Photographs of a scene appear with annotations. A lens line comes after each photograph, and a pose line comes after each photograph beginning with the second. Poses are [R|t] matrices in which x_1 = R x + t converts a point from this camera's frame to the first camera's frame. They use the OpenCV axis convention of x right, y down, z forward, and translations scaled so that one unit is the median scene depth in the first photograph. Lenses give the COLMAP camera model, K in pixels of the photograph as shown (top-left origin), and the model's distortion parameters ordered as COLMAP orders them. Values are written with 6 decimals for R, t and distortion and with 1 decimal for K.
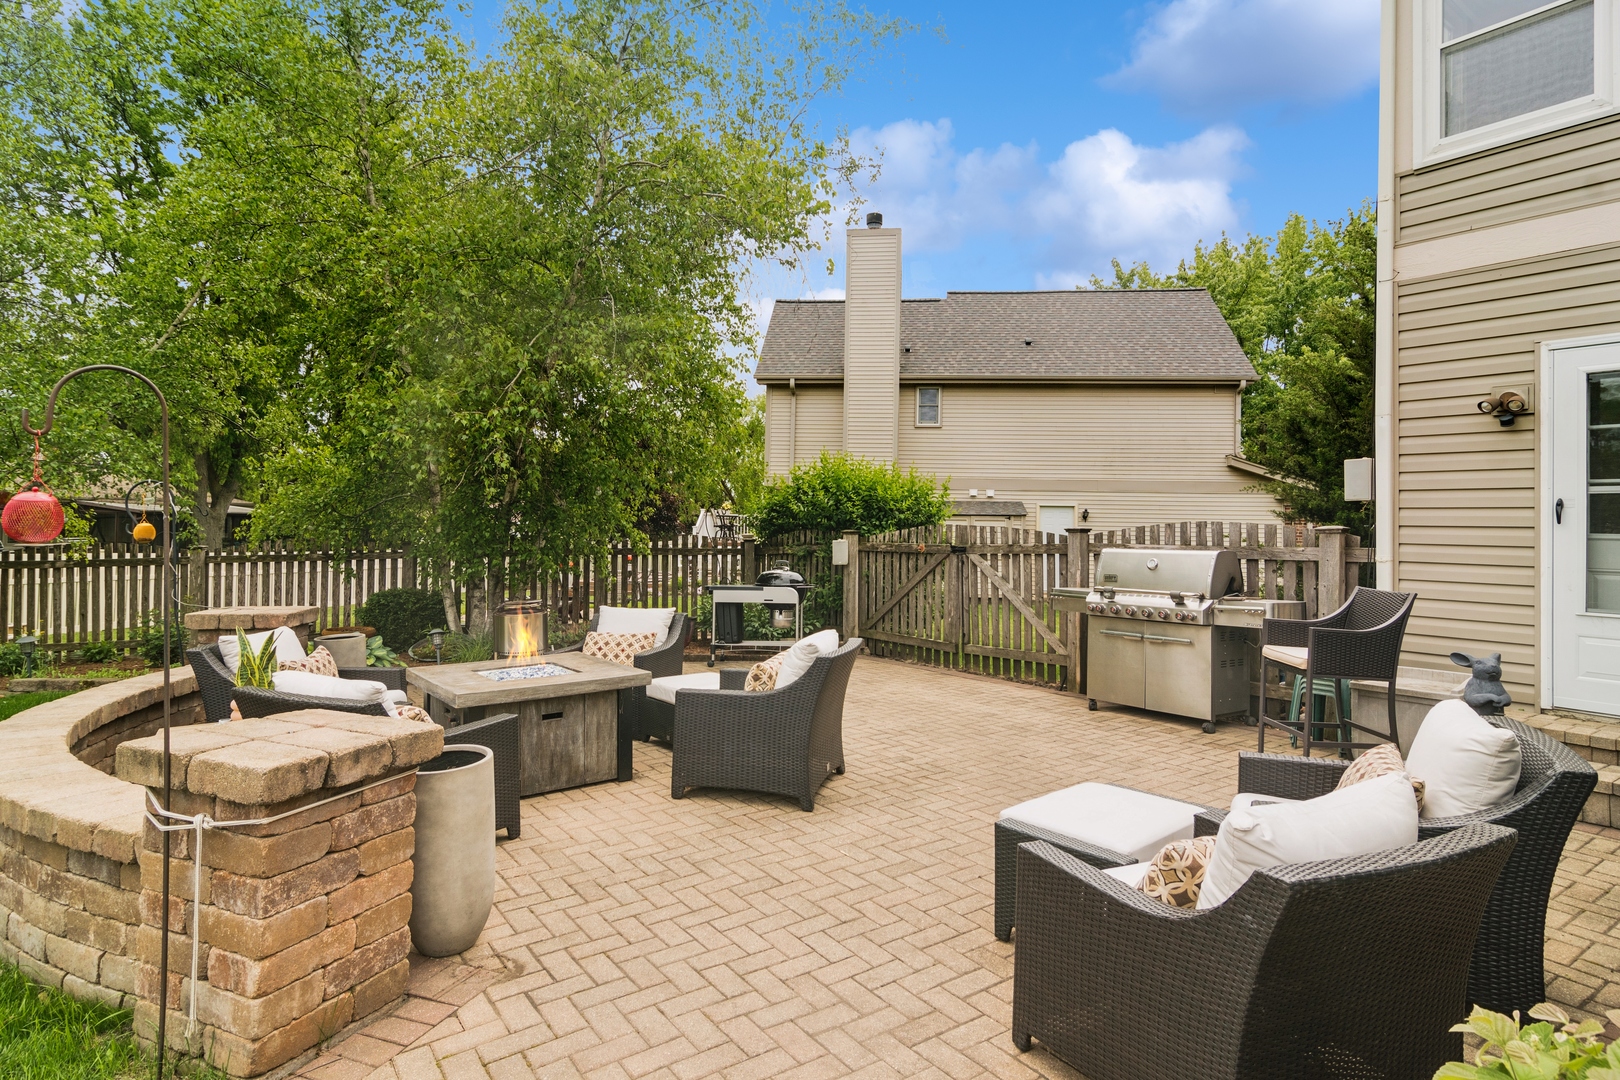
lens RADIAL K [[878.3, 0, 823.9], [0, 878.3, 532.5], [0, 0, 1]] dist [-0.000953, -0.000396]
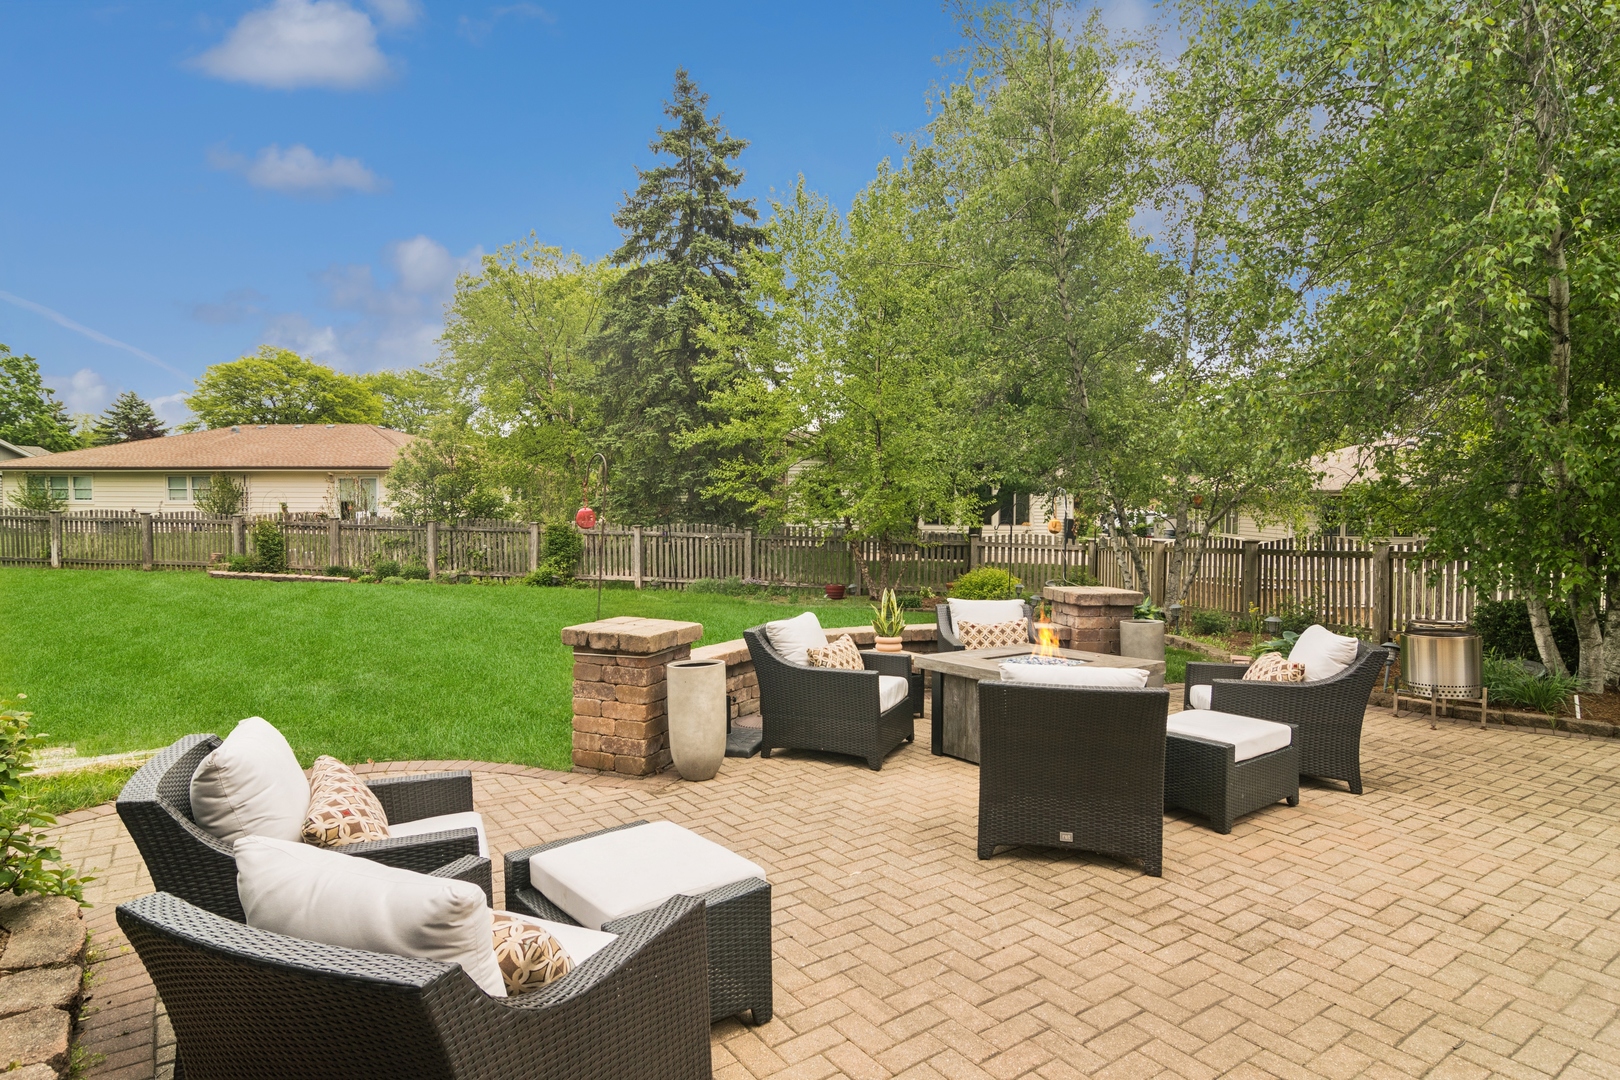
lens RADIAL K [[878.3, 0, 823.9], [0, 878.3, 532.5], [0, 0, 1]] dist [-0.000953, -0.000396]
pose [[-0.012949, 0.002036, -0.999914, 1.038925], [-0.009873, 0.999949, 0.002164, -0.000307], [0.999867, 0.009900, -0.012928, 1.056276]]
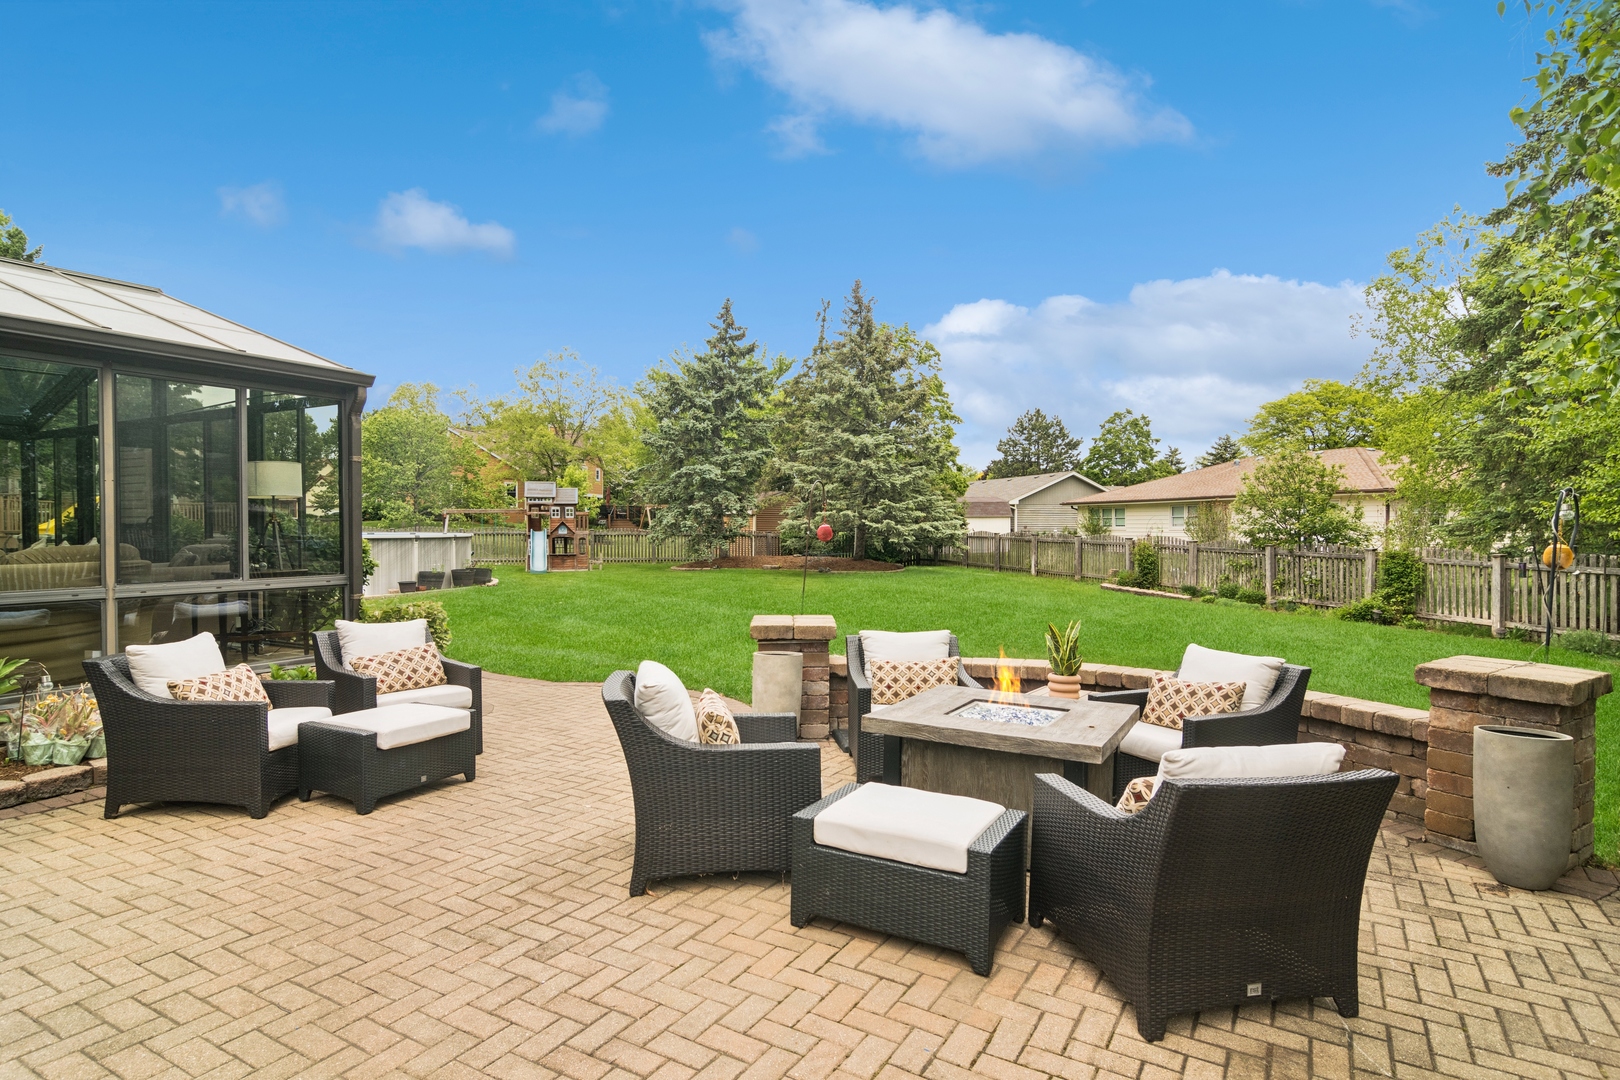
lens RADIAL K [[878.3, 0, 823.9], [0, 878.3, 532.5], [0, 0, 1]] dist [-0.000953, -0.000396]
pose [[-0.911704, -0.029619, -0.409779, 0.248615], [-0.031367, 0.999505, -0.002459, -0.015838], [0.409649, 0.010612, -0.912182, 2.401369]]
